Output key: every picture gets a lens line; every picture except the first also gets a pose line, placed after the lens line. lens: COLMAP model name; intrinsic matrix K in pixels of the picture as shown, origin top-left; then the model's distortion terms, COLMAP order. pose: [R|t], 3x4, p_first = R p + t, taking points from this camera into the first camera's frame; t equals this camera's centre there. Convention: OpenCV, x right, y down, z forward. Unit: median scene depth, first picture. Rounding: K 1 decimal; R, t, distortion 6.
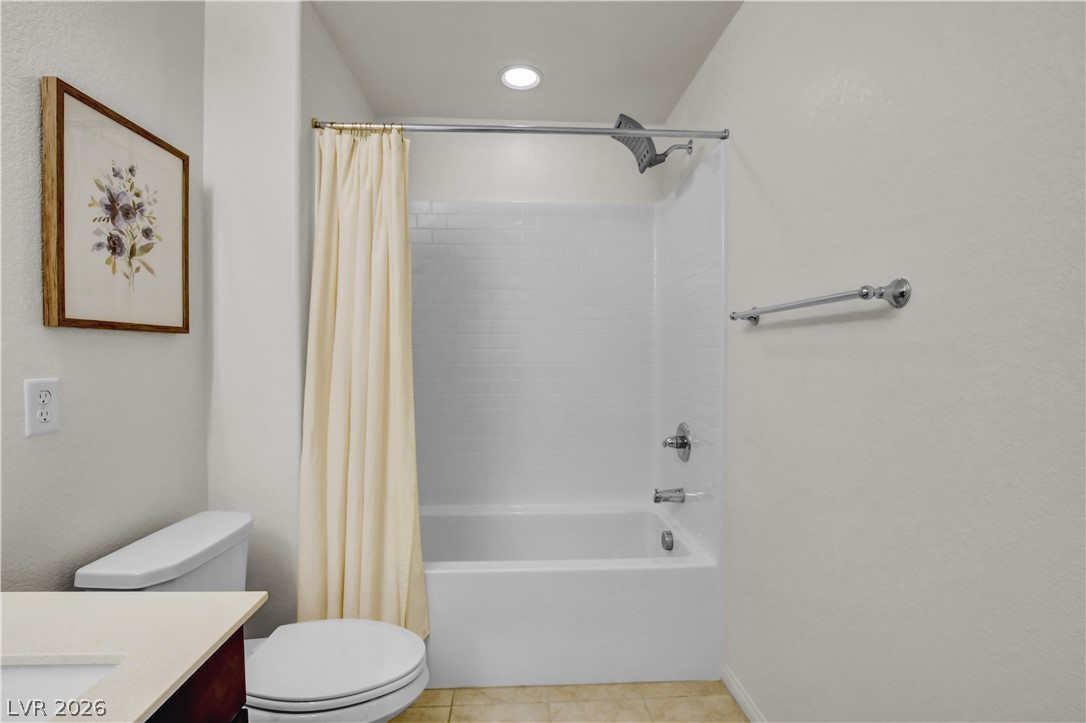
lens RADIAL K [[496.0, 0, 541.9], [0, 496.0, 363.9], [0, 0, 1]] dist [-0.016278, 0.000498]
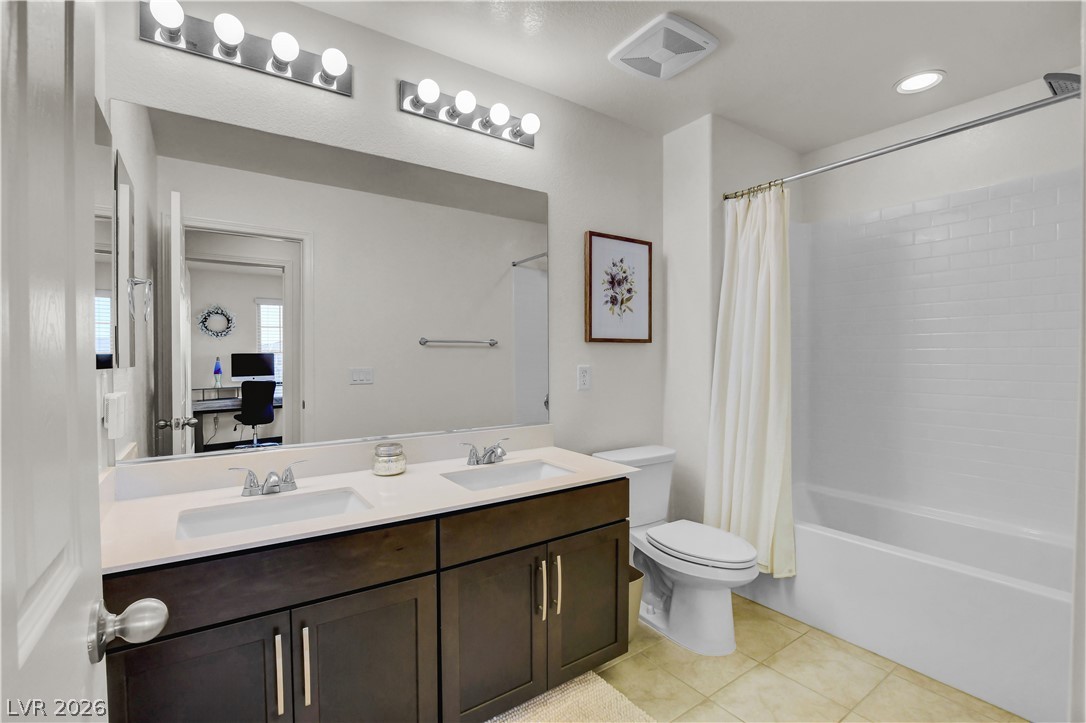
lens RADIAL K [[483.0, 0, 526.7], [0, 483.0, 374.8], [0, 0, 1]] dist [-0.025975, 0.000013]
pose [[0.501997, 0.030323, -0.864338, 0.639204], [-0.017200, 0.999538, 0.025076, 0.018776], [0.864698, 0.002279, 0.502286, -0.290390]]
